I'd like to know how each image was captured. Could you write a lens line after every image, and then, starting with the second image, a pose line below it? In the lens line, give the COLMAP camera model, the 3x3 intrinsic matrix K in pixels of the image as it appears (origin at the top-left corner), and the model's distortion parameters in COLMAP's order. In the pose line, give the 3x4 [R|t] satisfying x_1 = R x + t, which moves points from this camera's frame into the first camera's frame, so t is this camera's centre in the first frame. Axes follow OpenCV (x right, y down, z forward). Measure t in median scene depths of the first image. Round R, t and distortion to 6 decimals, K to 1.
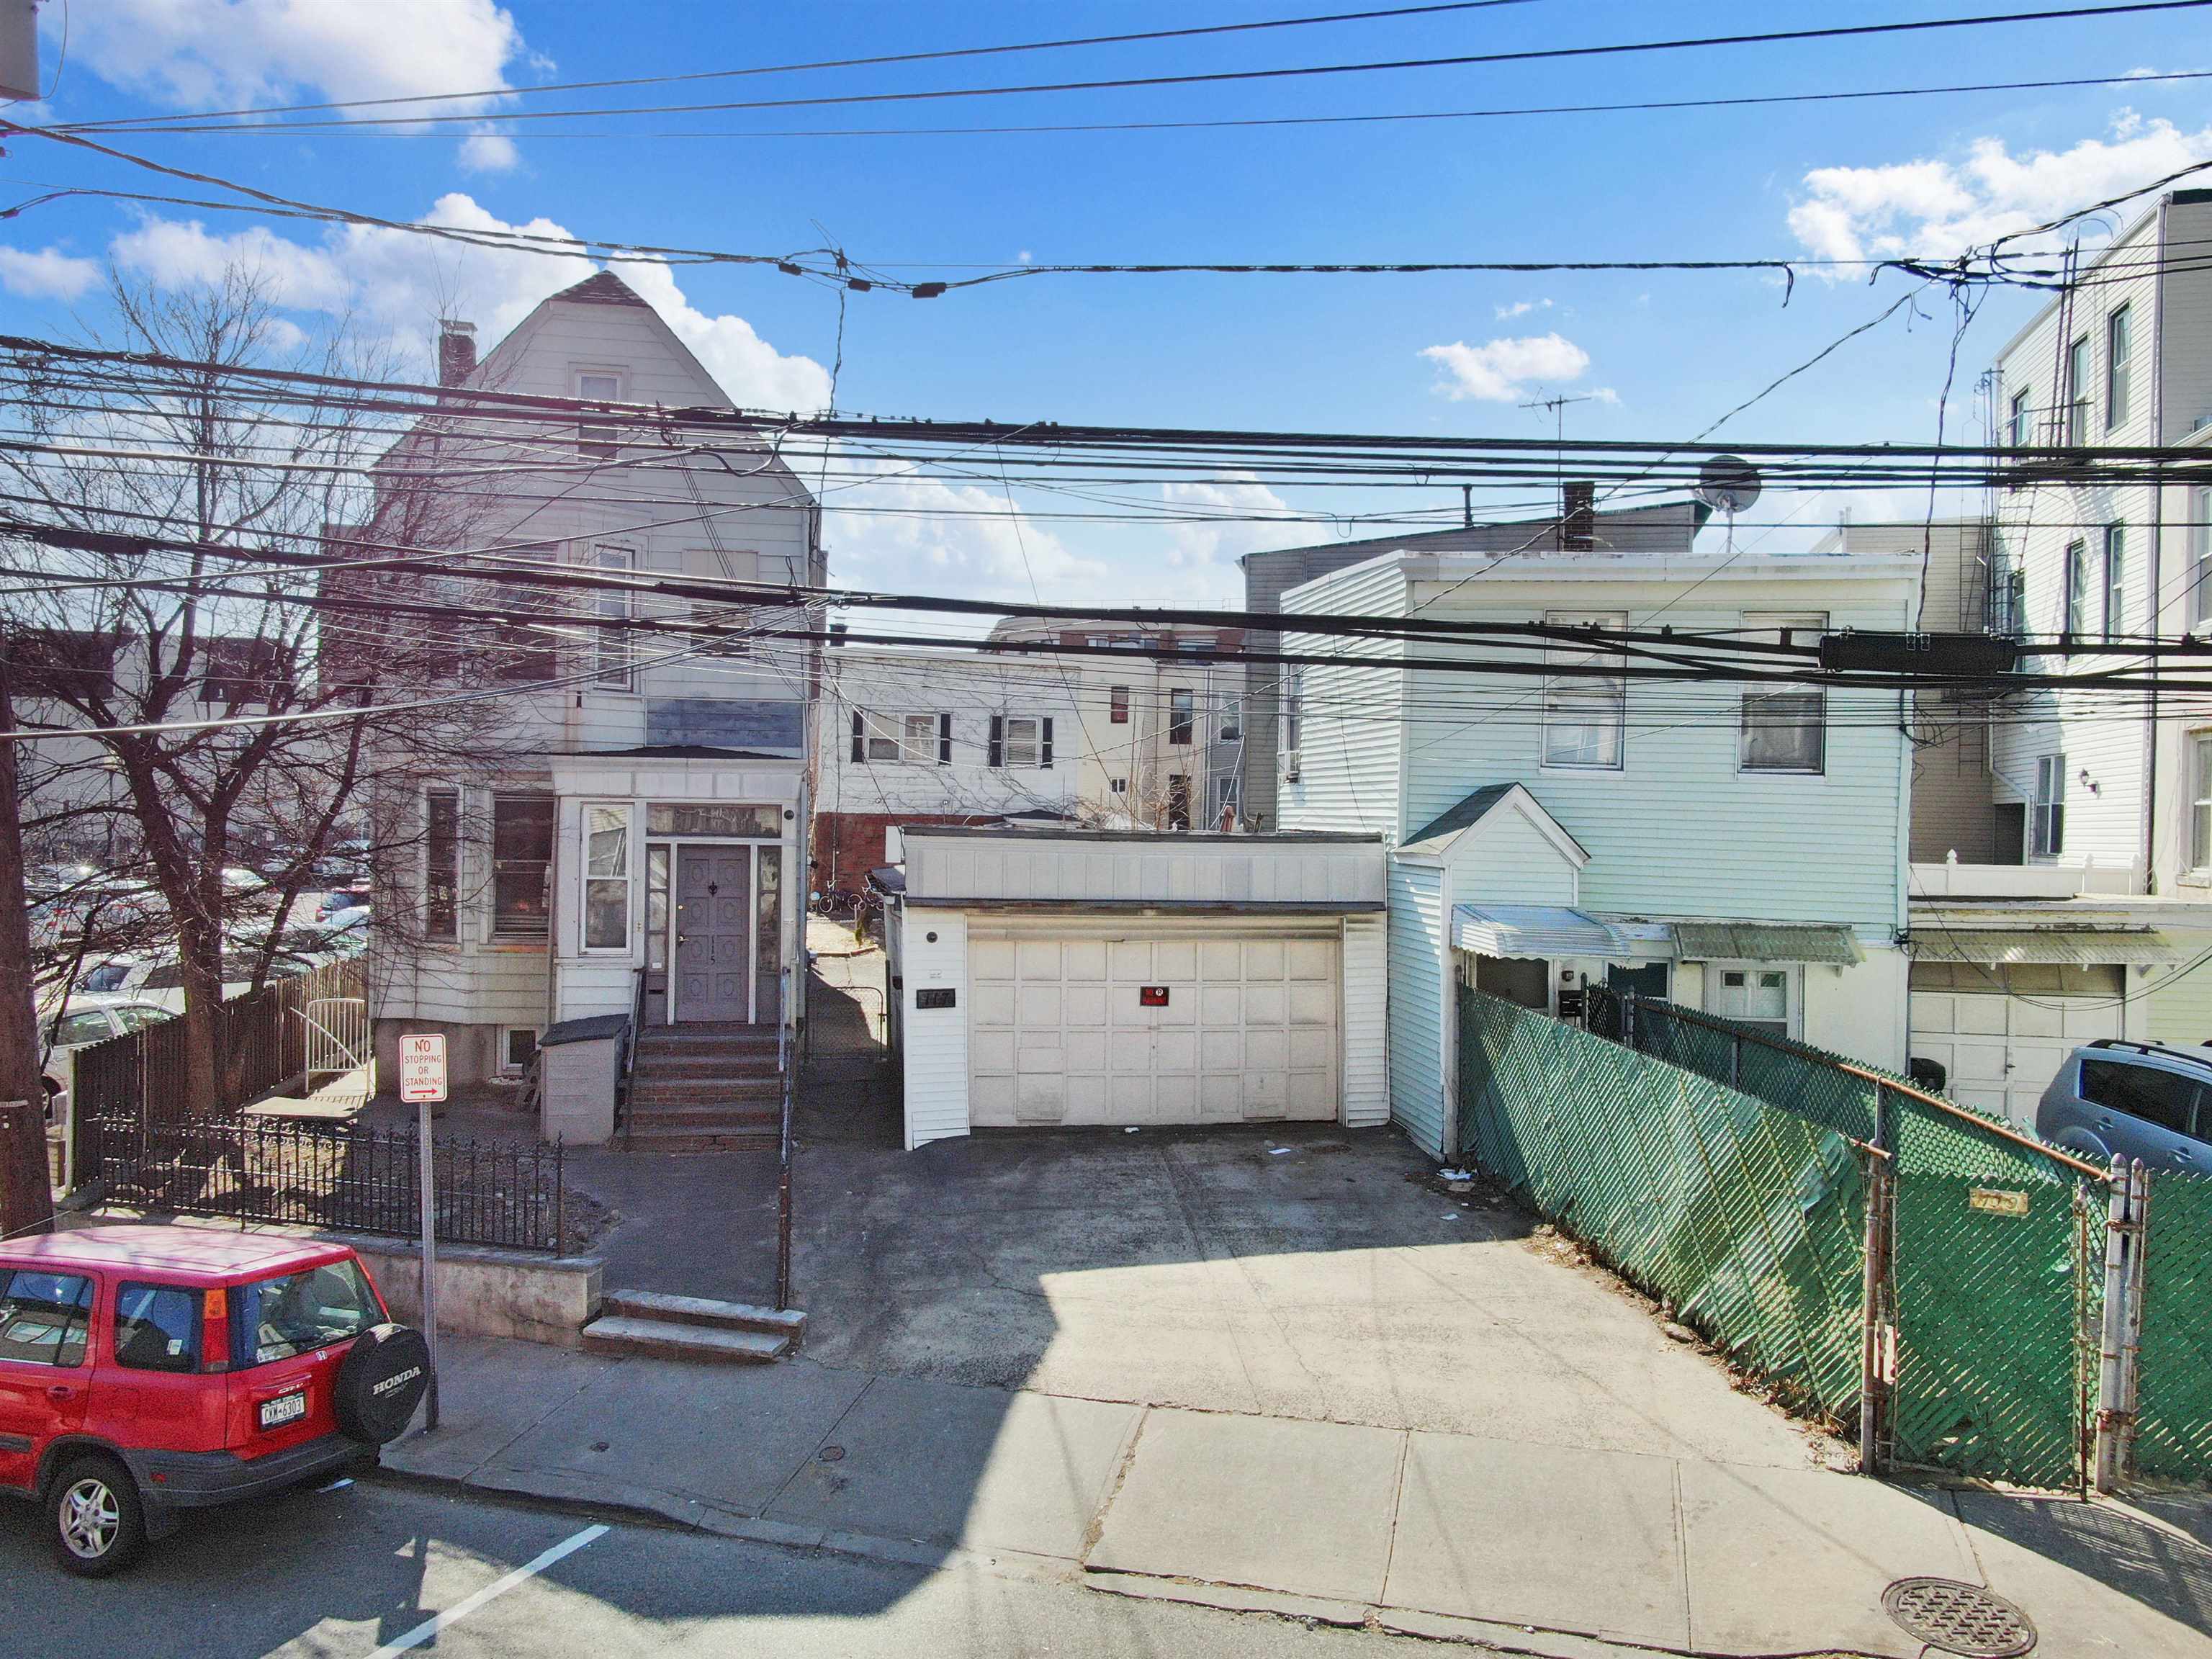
lens RADIAL K [[1601.0, 0, 1108.8], [0, 1601.0, 833.2], [0, 0, 1]] dist [-0.010776, 0.003396]
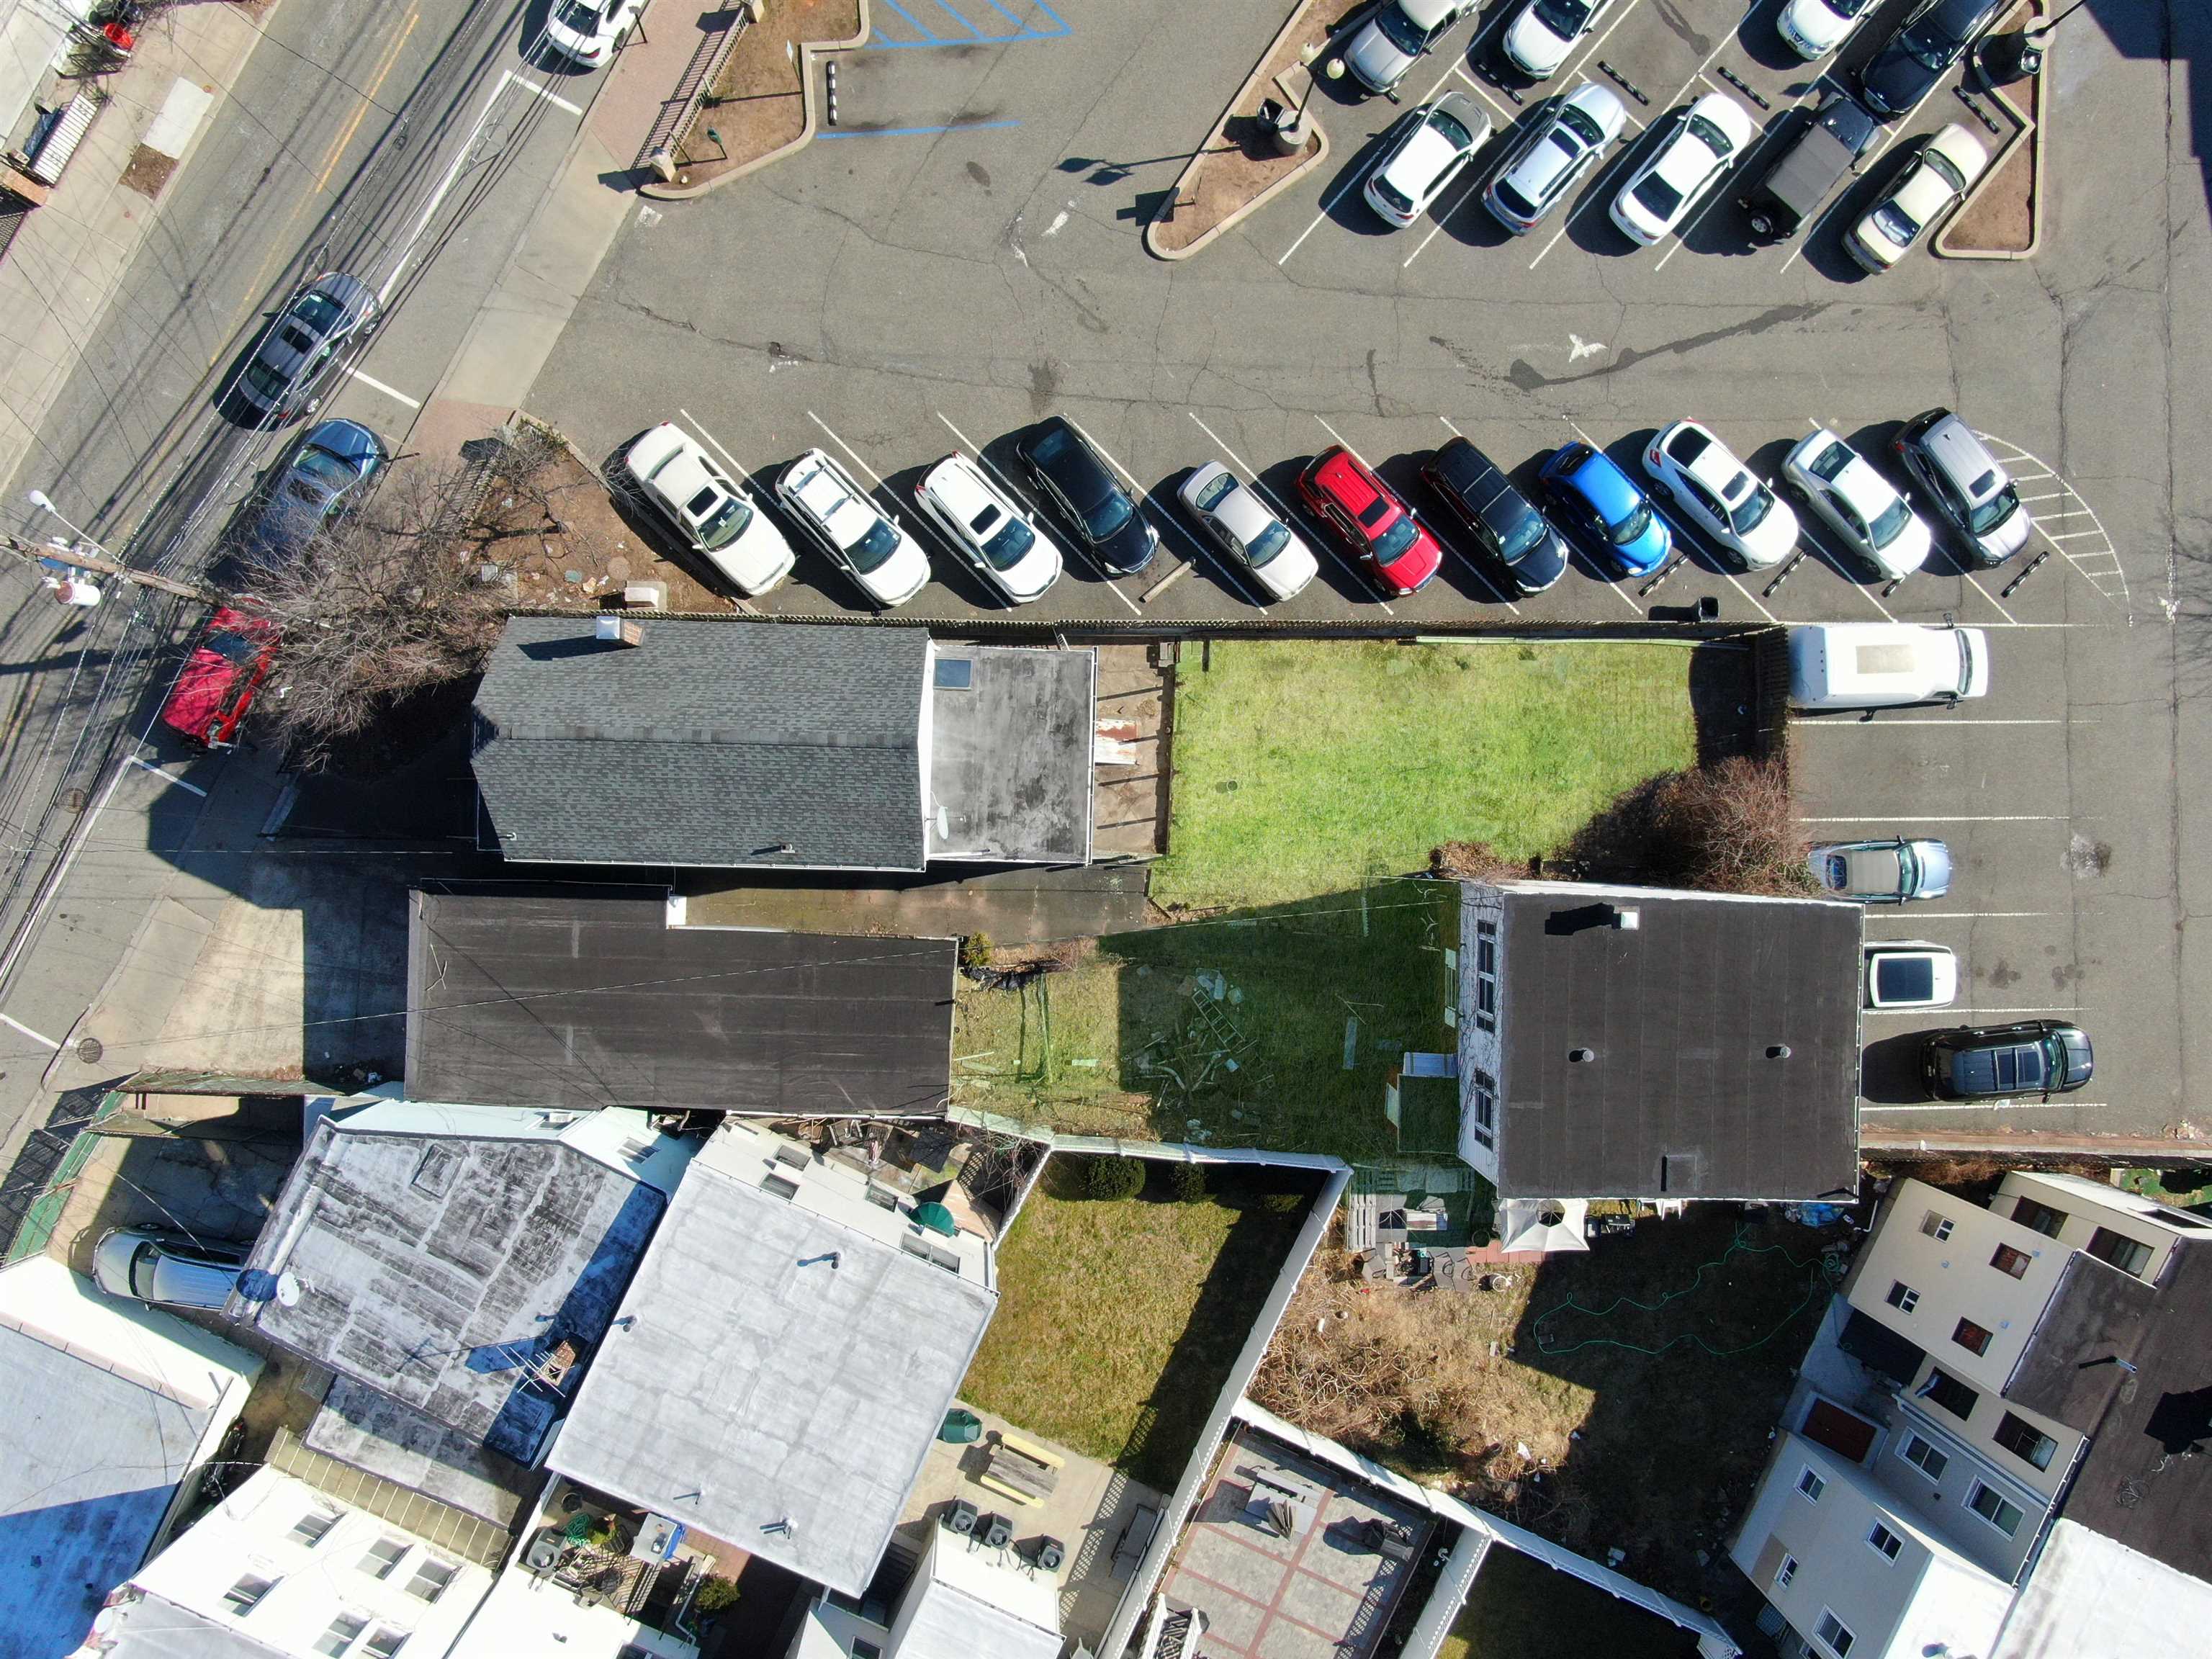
lens RADIAL K [[1601.0, 0, 1108.8], [0, 1601.0, 833.2], [0, 0, 1]] dist [-0.010776, 0.003396]
pose [[-0.208325, 0.977964, -0.013650, -0.152842], [-0.064607, 0.000166, 0.997911, -0.953094], [0.975923, 0.208772, 0.063148, 0.725732]]
